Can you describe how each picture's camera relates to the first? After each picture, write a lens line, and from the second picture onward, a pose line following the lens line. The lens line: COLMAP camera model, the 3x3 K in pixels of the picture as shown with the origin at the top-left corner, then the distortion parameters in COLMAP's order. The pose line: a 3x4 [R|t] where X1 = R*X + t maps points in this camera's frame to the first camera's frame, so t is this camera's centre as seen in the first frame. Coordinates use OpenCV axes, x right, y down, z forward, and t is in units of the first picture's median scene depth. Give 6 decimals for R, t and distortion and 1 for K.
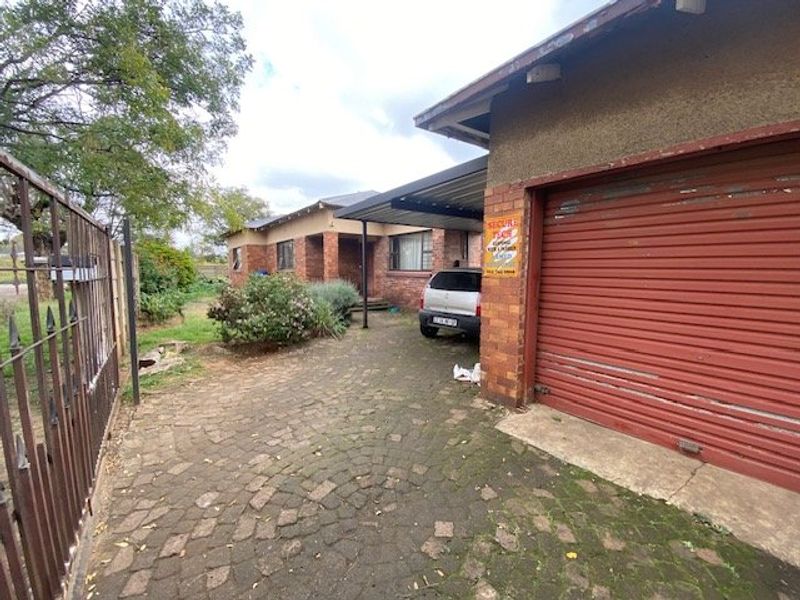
lens RADIAL K [[328.3, 0, 402.0], [0, 328.3, 296.2], [0, 0, 1]] dist [0.000480, -0.000152]
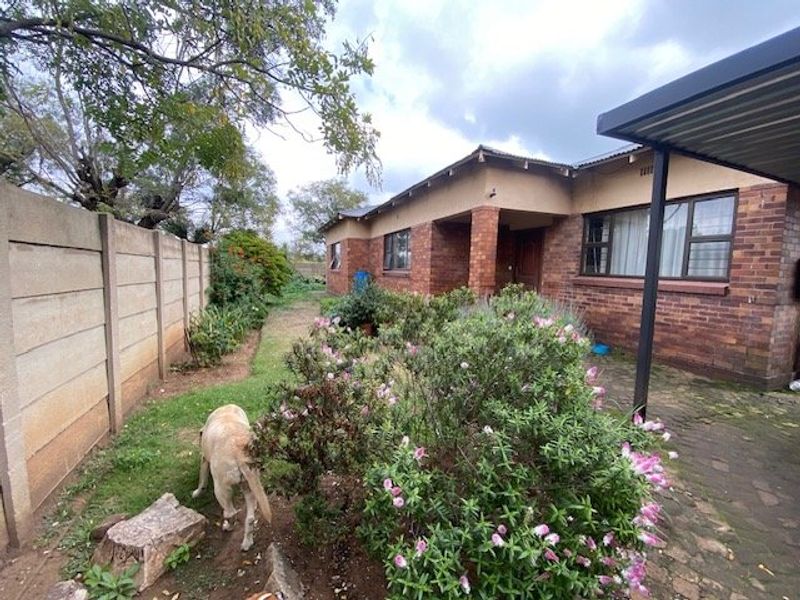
lens RADIAL K [[328.3, 0, 399.4], [0, 328.3, 301.2], [0, 0, 1]] dist [0.000480, -0.000152]
pose [[0.965127, 0.042665, -0.258282, -0.169524], [-0.039357, 0.999064, 0.017967, -0.028244], [0.258806, -0.007175, 0.965903, 0.321230]]
